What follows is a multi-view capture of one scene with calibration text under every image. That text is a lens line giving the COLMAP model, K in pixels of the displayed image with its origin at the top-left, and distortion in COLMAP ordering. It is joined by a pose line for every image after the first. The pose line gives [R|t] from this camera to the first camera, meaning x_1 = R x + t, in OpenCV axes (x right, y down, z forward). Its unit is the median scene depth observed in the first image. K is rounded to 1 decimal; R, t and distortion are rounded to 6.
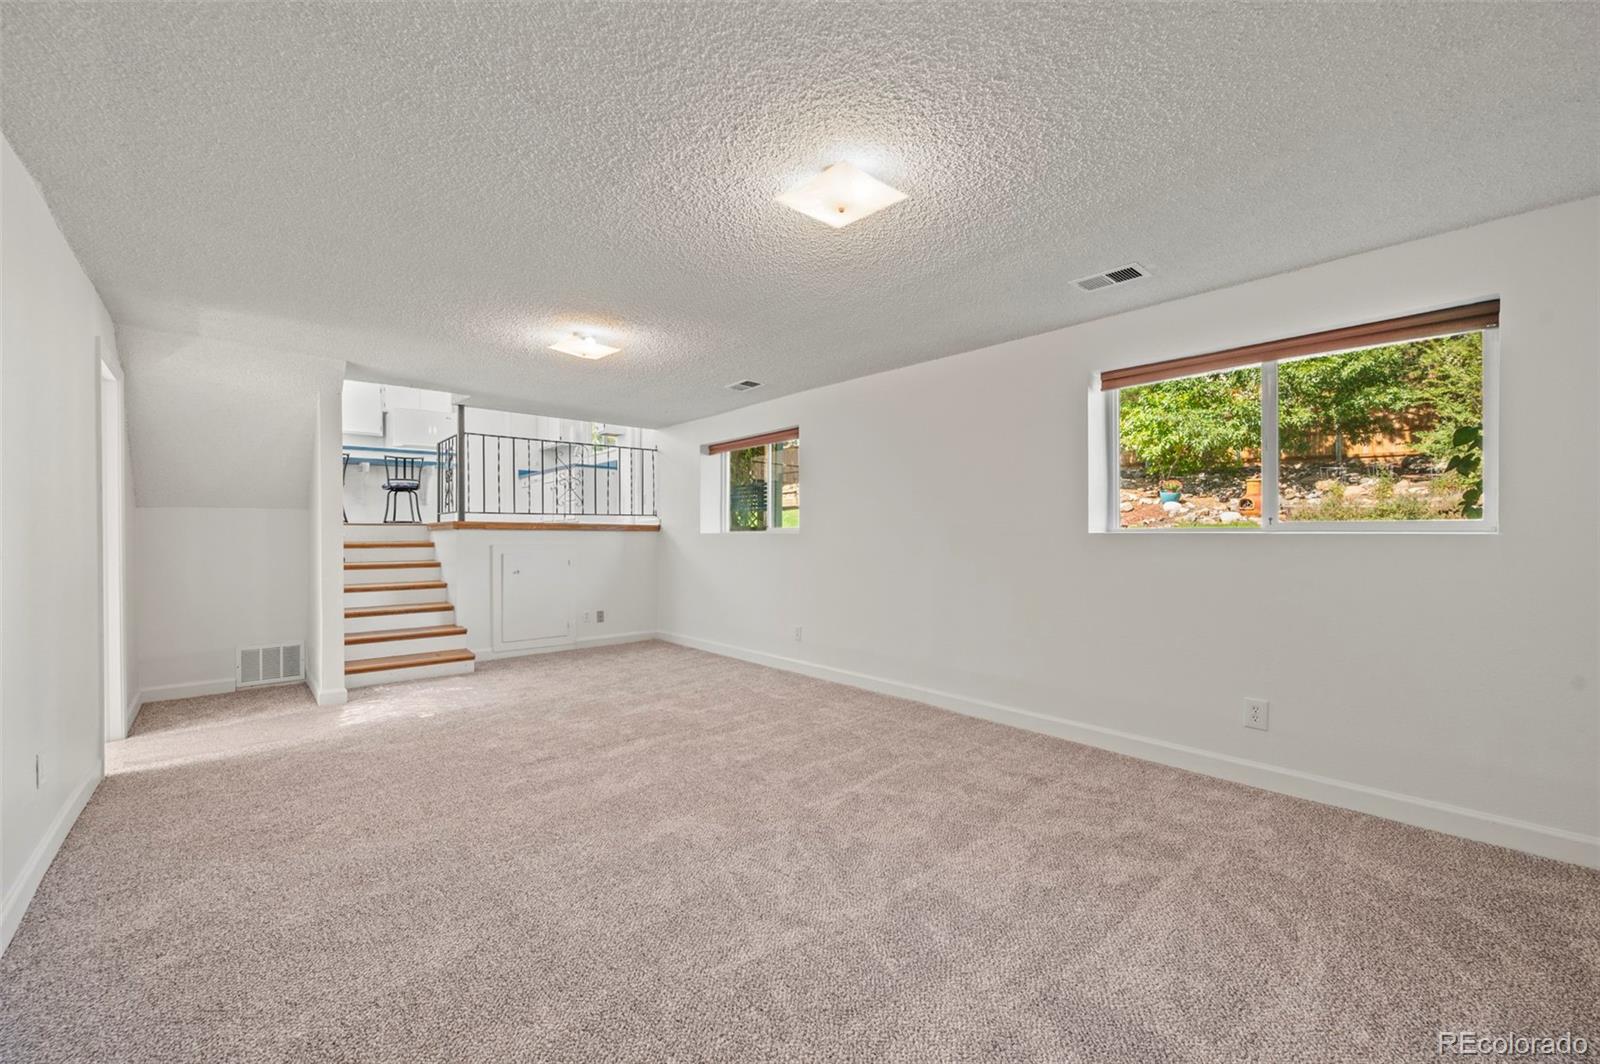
lens RADIAL K [[633.1, 0, 805.9], [0, 633.1, 539.1], [0, 0, 1]] dist [-0.001084, 0.000097]
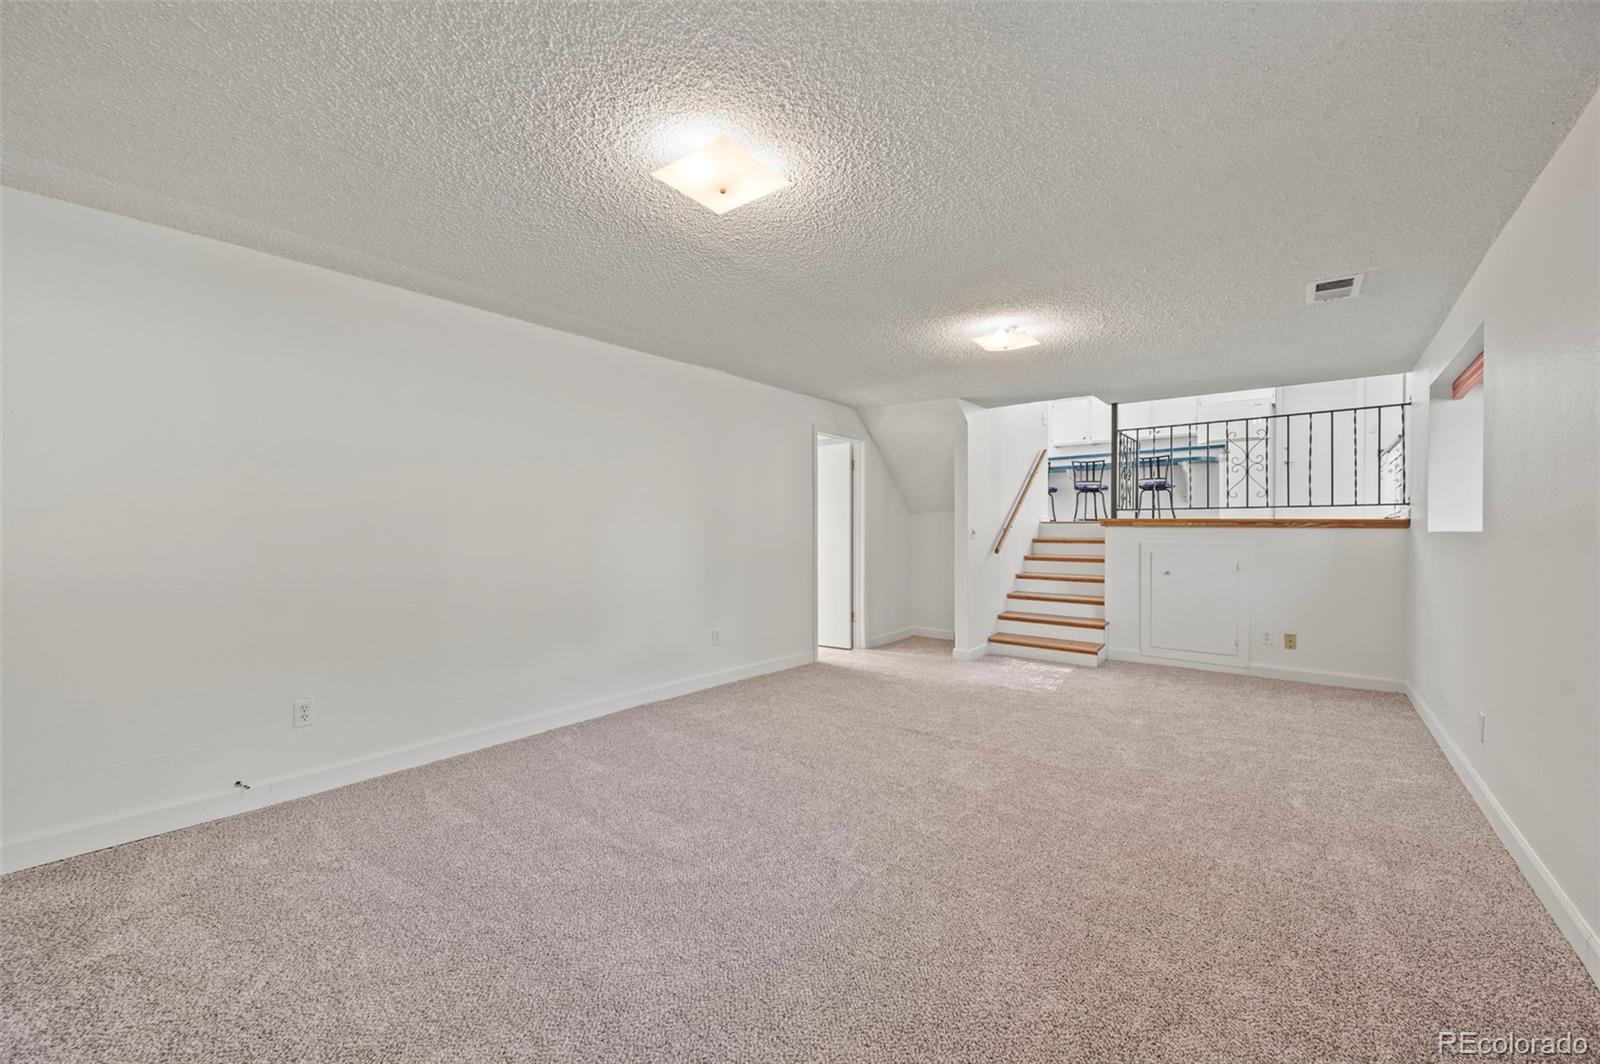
lens RADIAL K [[633.1, 0, 807.0], [0, 633.1, 527.3], [0, 0, 1]] dist [-0.001084, 0.000097]
pose [[0.167076, -0.002374, -0.985941, 0.365802], [-0.012236, 0.999915, -0.004481, -0.003712], [0.985868, 0.012813, 0.167033, 0.341987]]
